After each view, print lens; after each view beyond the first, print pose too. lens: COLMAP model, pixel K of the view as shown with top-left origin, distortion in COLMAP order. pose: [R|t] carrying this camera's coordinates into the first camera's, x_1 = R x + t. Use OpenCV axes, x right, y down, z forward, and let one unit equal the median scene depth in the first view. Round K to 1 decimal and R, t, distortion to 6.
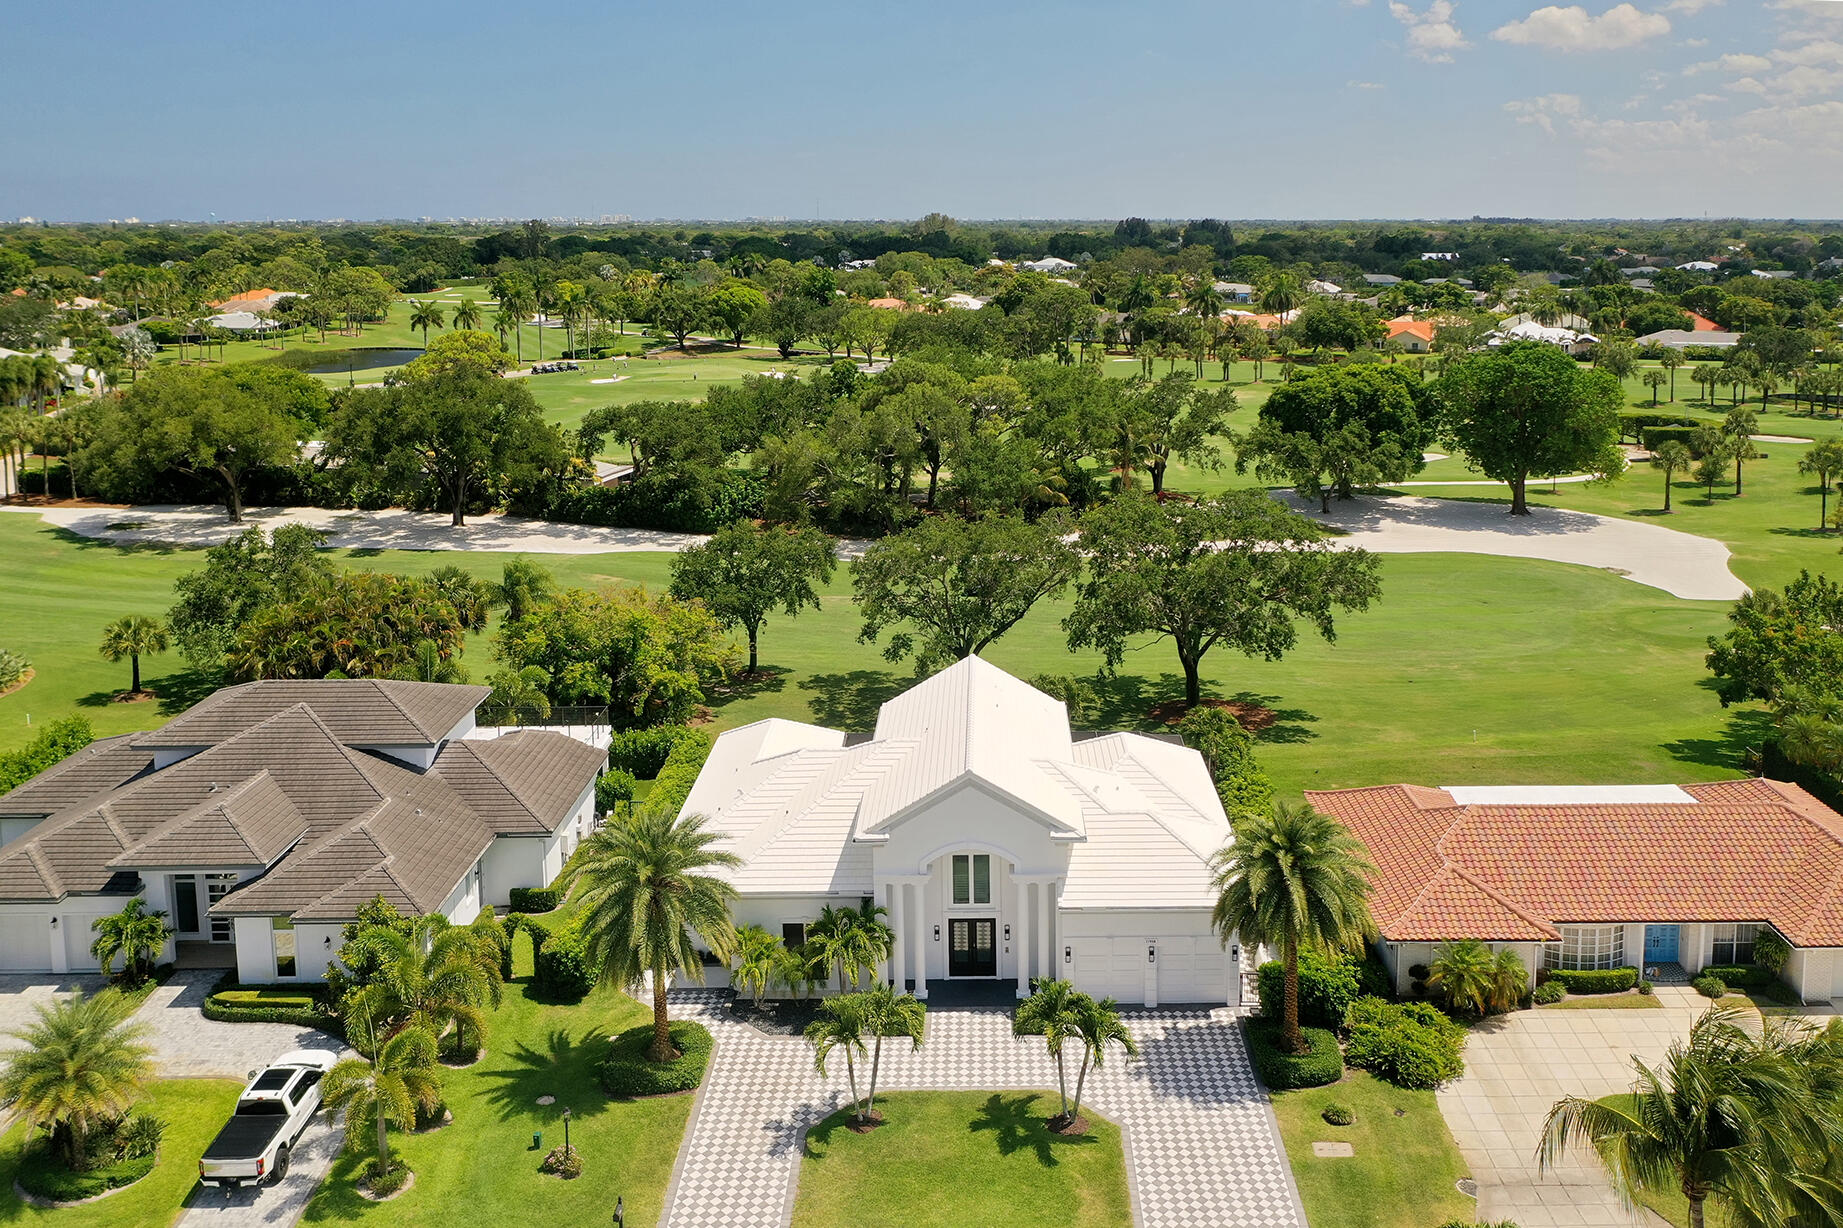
lens RADIAL K [[1587.2, 0, 1018.1], [0, 1587.2, 420.4], [0, 0, 1]] dist [0.000476, -0.001548]
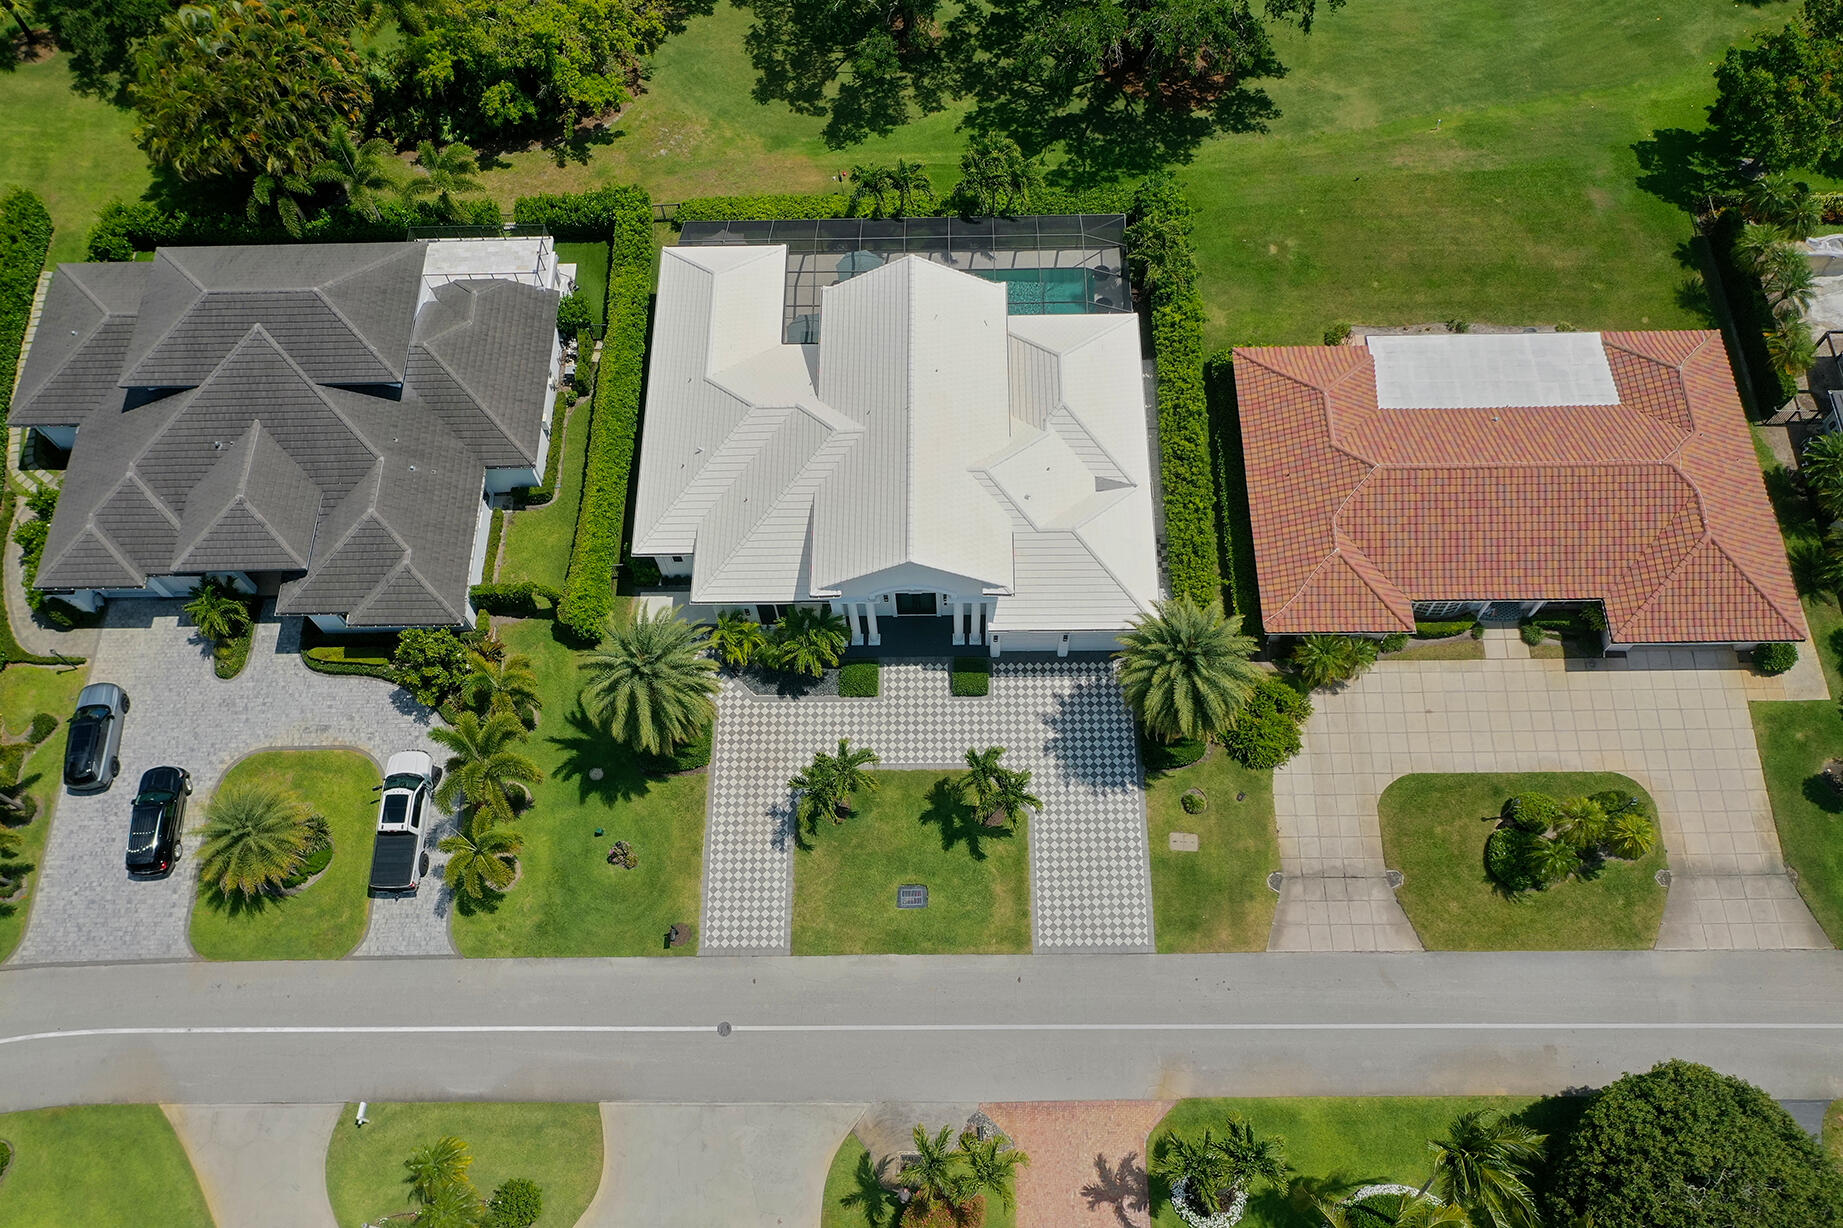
lens RADIAL K [[1451.7, 0, 927.3], [0, 1451.7, 614.1], [0, 0, 1]] dist [0.006214, 0.001048]
pose [[0.999489, 0.009785, -0.030444, 0.014074], [0.020188, 0.545230, 0.838044, -0.637839], [0.024799, -0.838230, 0.544753, 0.444612]]
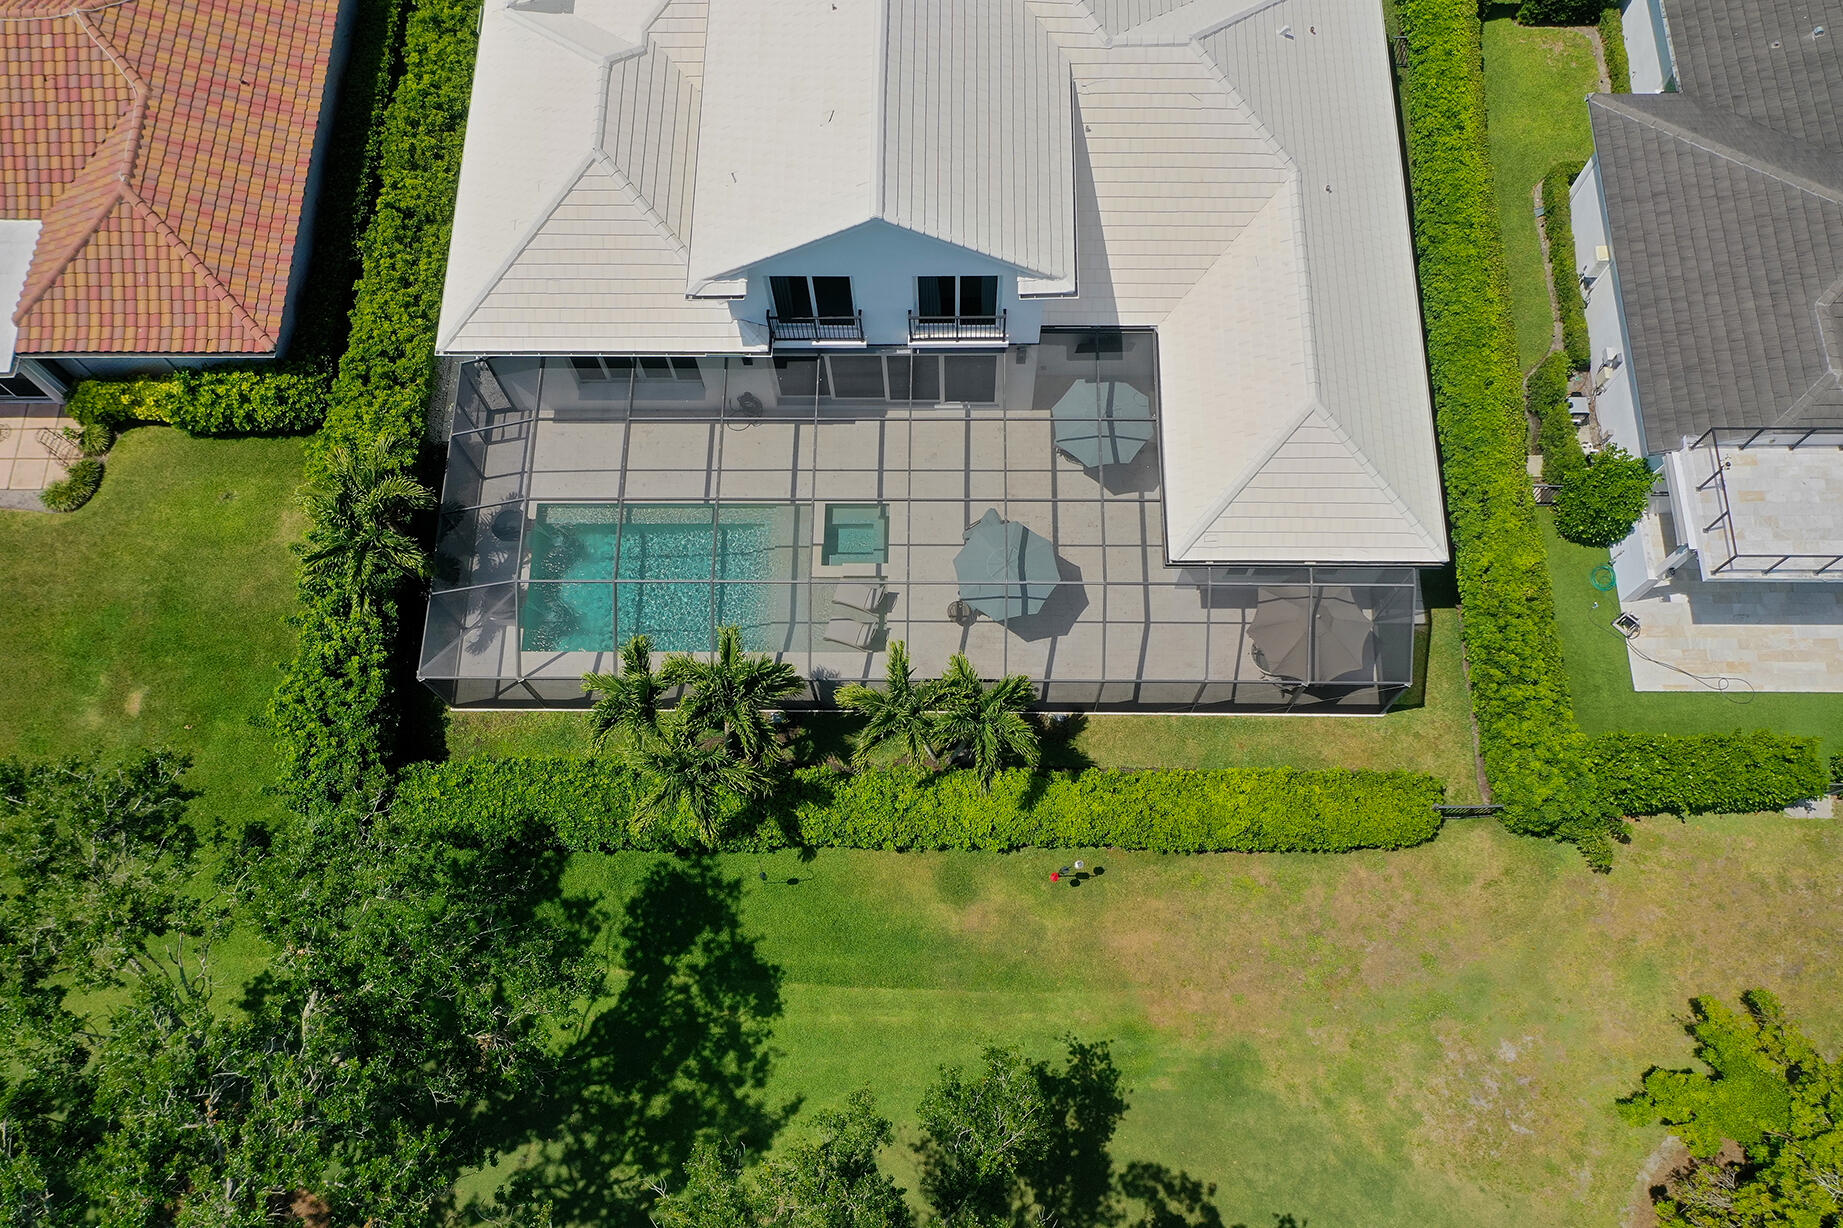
lens RADIAL K [[1451.7, 0, 918.8], [0, 1451.7, 610.6], [0, 0, 1]] dist [0.006214, 0.001048]
pose [[-0.999248, -0.025238, 0.029447, -0.072237], [0.023332, 0.215307, 0.976268, -0.296704], [-0.030979, 0.976220, -0.214556, 1.593191]]
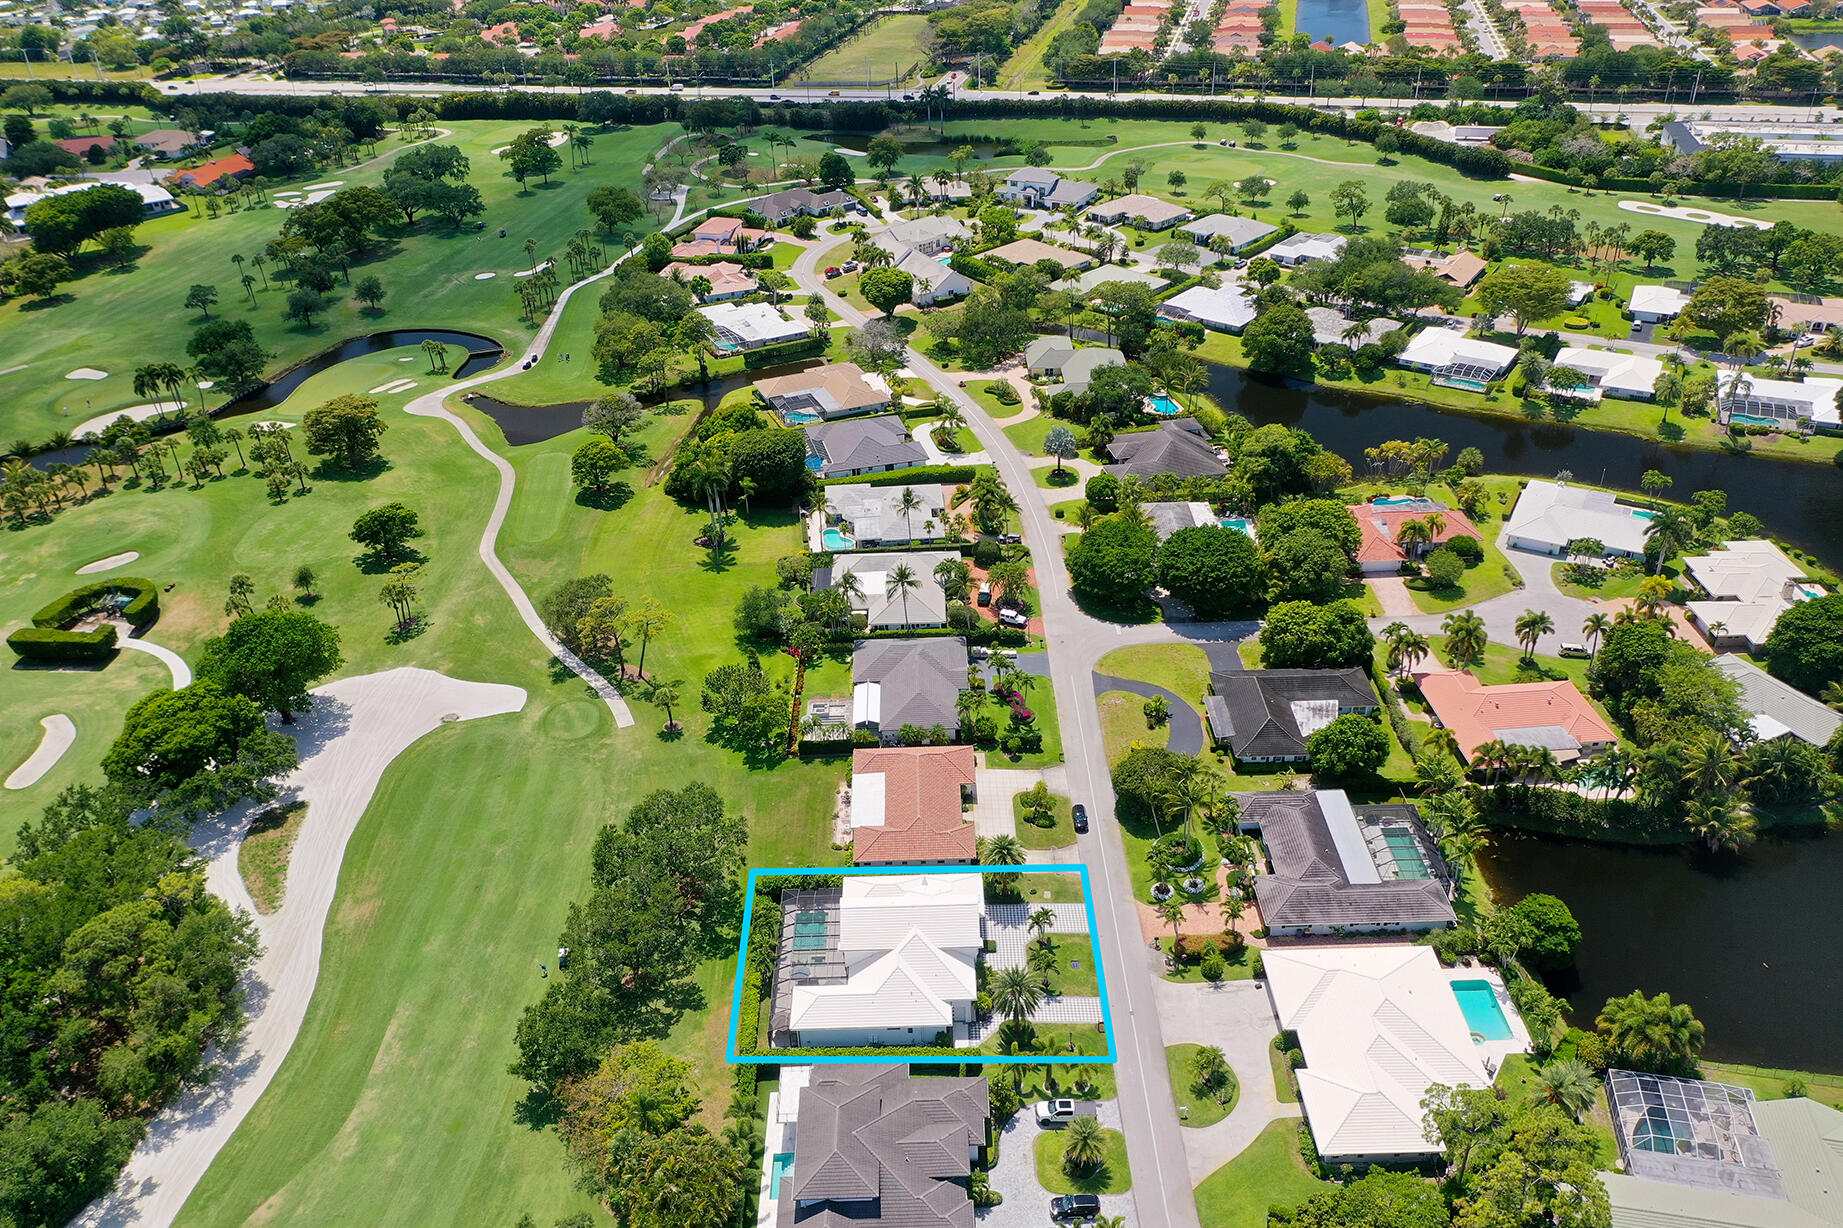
lens RADIAL K [[1451.7, 0, 924.9], [0, 1451.7, 603.6], [0, 0, 1]] dist [0.006214, 0.001048]
pose [[0.011122, -0.510376, 0.859880, -2.279407], [0.159803, 0.849788, 0.502319, -1.803377], [-0.987086, 0.131824, 0.091011, 0.811192]]
